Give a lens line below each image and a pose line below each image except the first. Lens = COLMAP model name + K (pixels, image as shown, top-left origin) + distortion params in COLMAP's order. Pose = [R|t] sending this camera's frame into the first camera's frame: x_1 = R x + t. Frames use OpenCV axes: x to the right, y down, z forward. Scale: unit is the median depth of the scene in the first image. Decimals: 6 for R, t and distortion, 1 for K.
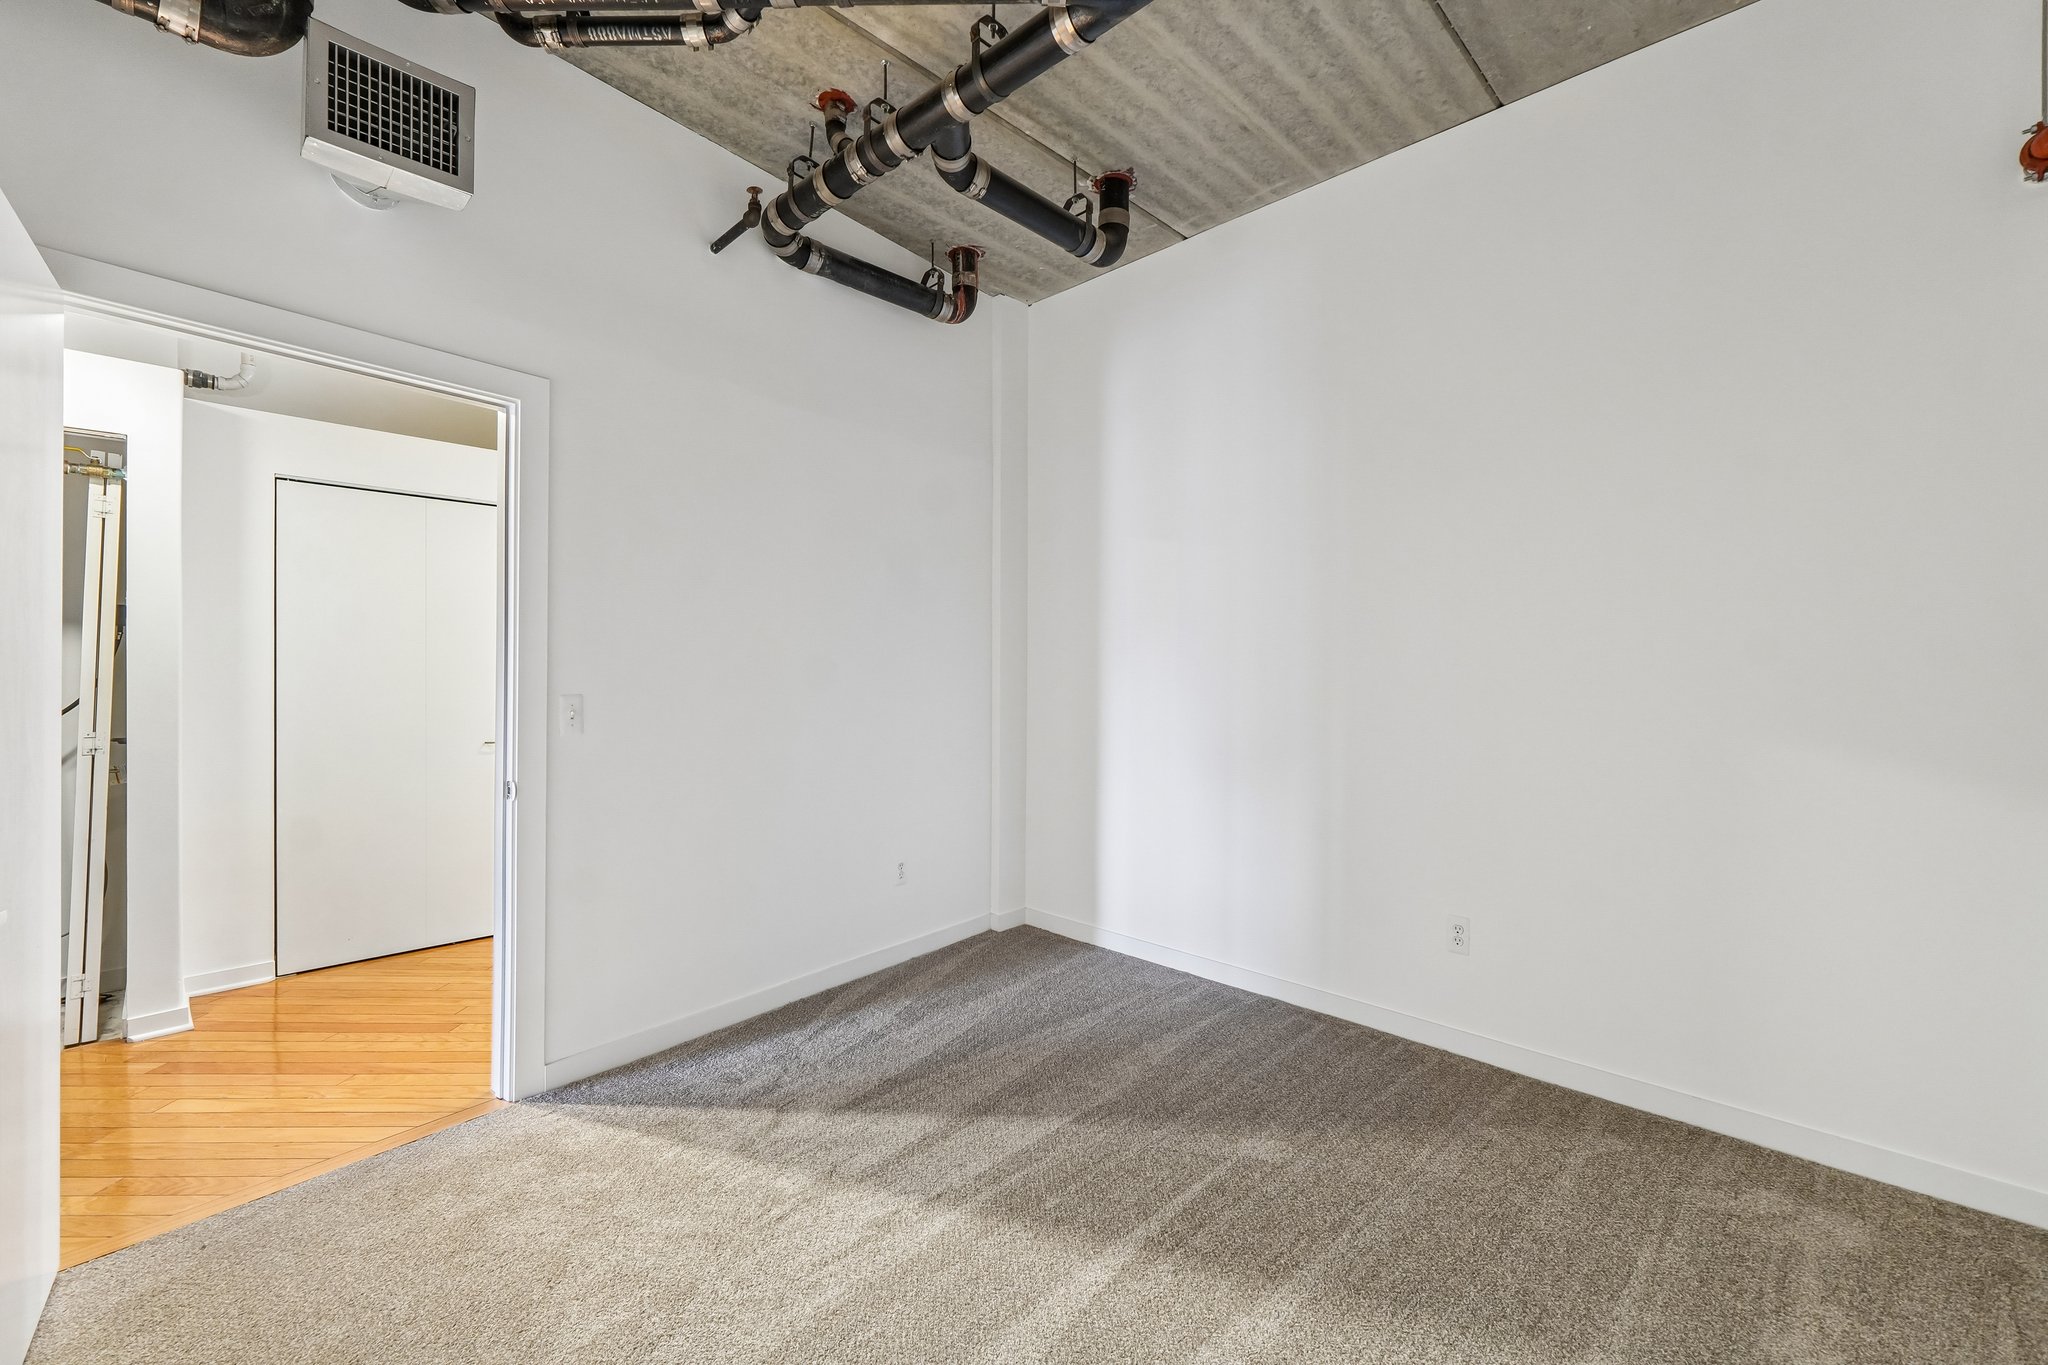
lens RADIAL K [[856.5, 0, 1028.1], [0, 856.5, 679.7], [0, 0, 1]] dist [0.001027, 0.000088]
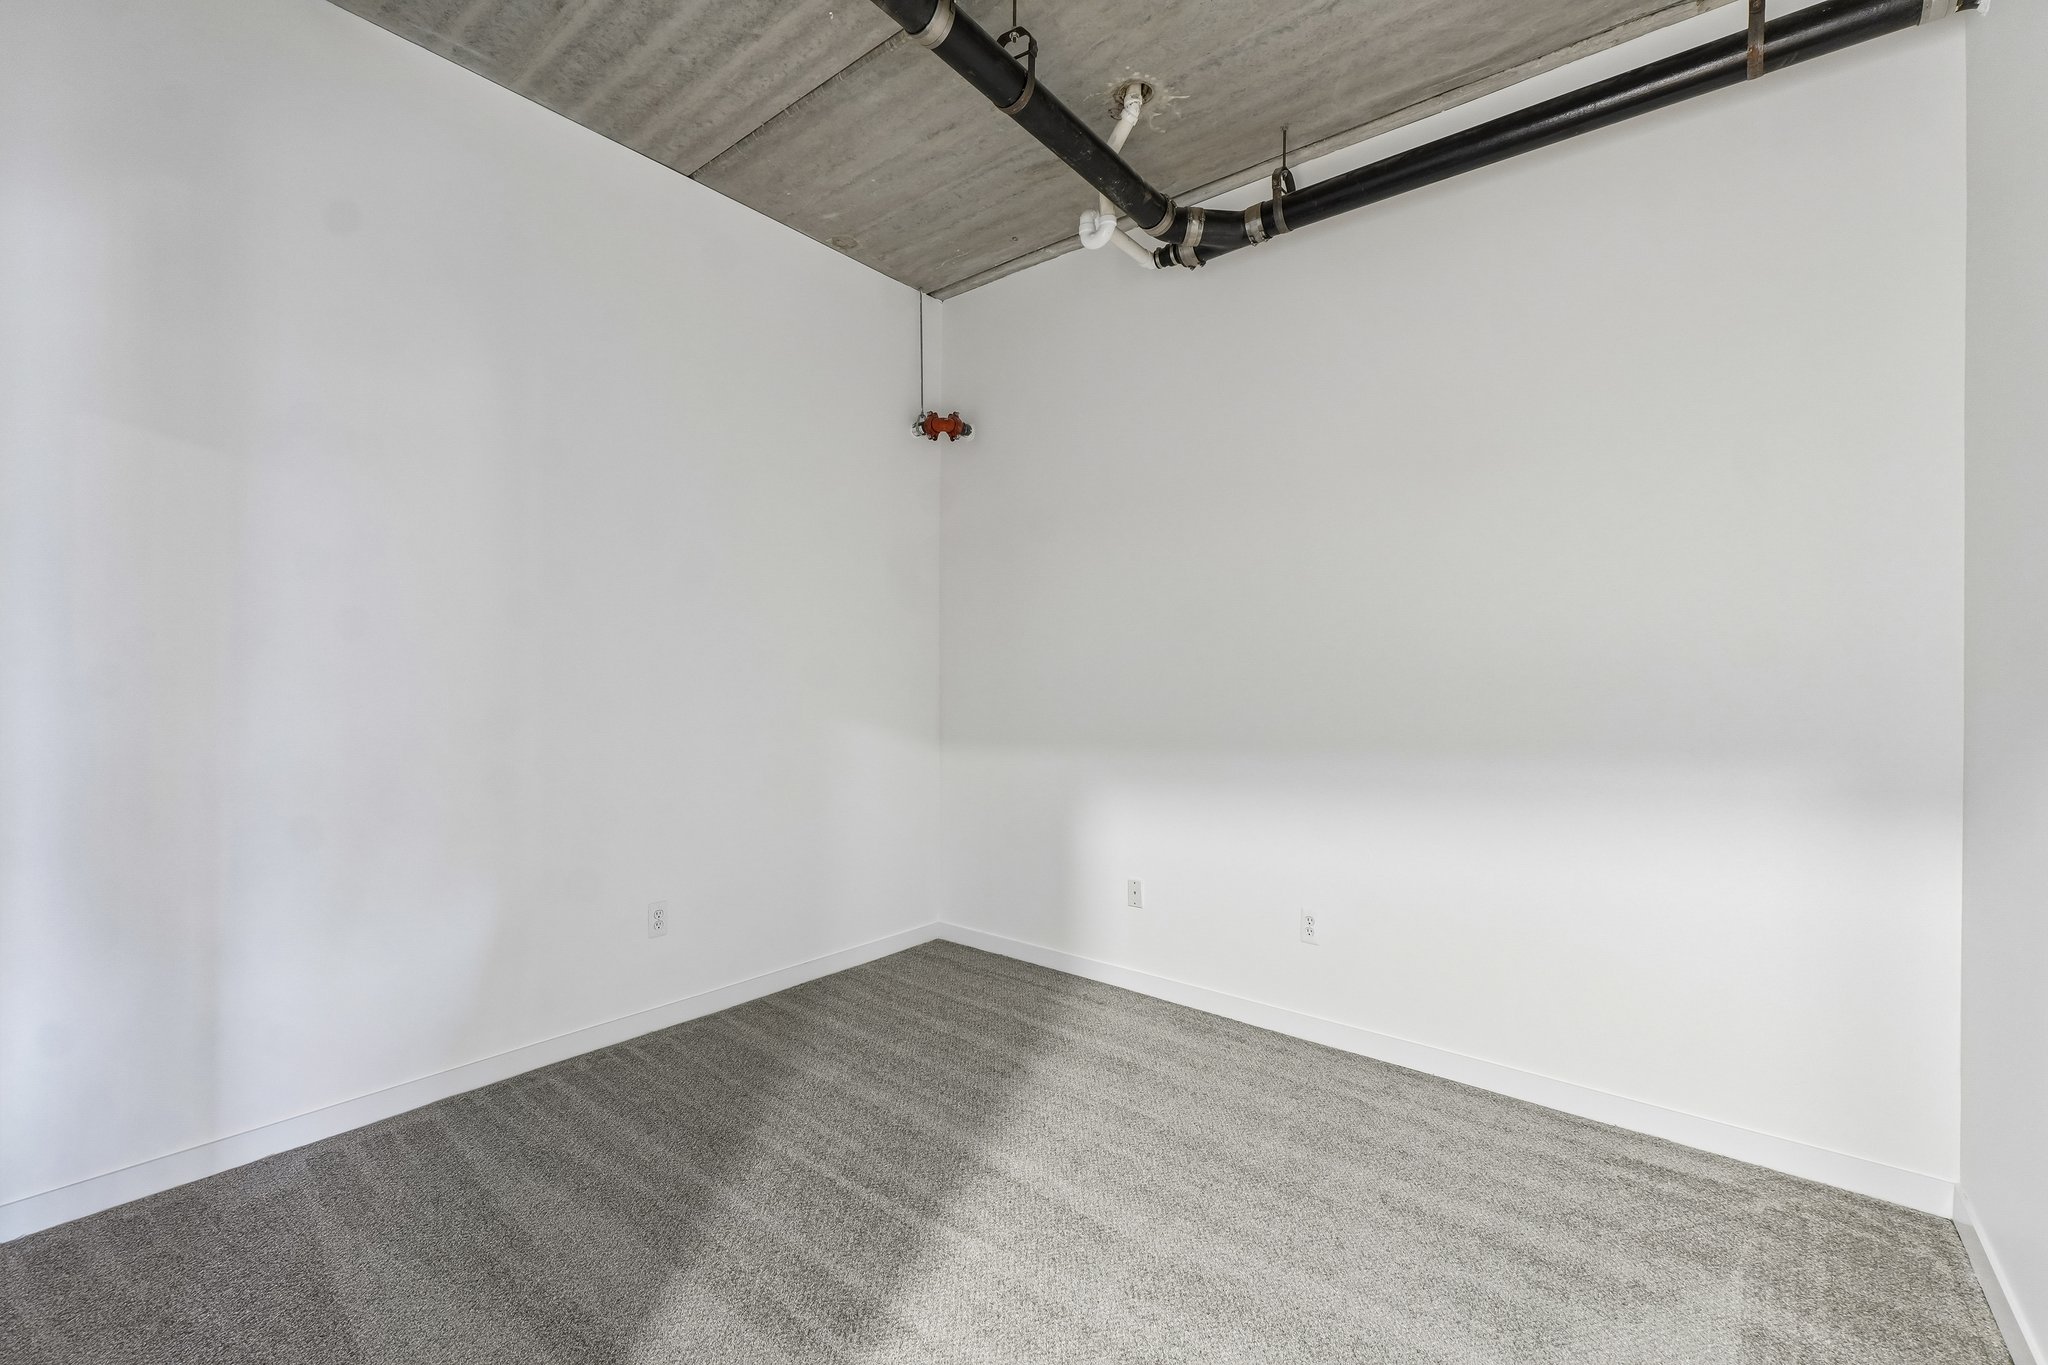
lens RADIAL K [[856.5, 0, 1028.1], [0, 856.5, 679.7], [0, 0, 1]] dist [0.001027, 0.000088]
pose [[-0.100128, -0.012677, 0.994894, -0.675677], [-0.001236, 0.999920, 0.012617, -0.018614], [-0.994974, 0.000034, -0.100135, 0.714472]]
